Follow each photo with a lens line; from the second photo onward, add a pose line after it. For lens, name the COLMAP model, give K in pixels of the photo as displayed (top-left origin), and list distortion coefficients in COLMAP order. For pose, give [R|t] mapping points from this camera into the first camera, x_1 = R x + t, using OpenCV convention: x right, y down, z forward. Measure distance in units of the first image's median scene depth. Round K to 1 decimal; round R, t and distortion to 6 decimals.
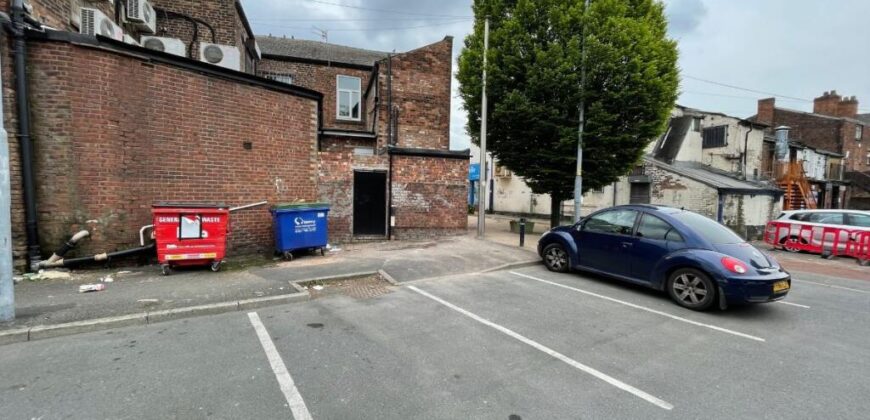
lens RADIAL K [[353.1, 0, 435.9], [0, 353.1, 211.6], [0, 0, 1]] dist [-0.012831, 0.007782]
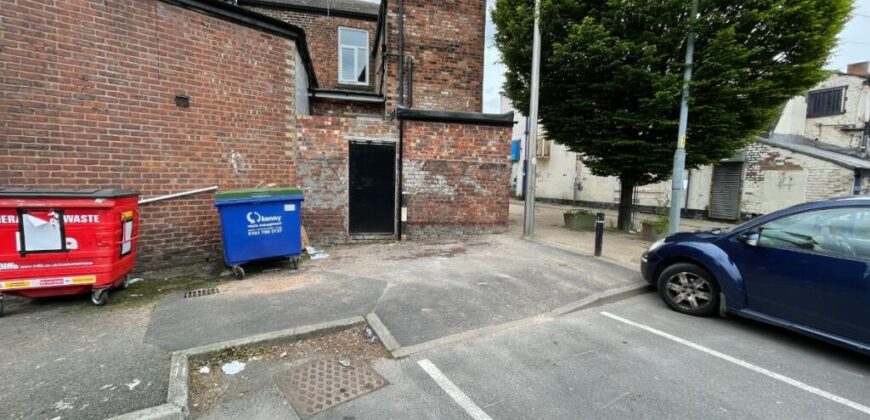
lens RADIAL K [[353.1, 0, 435.9], [0, 353.1, 211.6], [0, 0, 1]] dist [-0.012831, 0.007782]
pose [[0.998228, 0.006048, -0.059205, -0.016484], [-0.003359, 0.998963, 0.045407, -0.010742], [0.059418, -0.045128, 0.997213, 0.296212]]
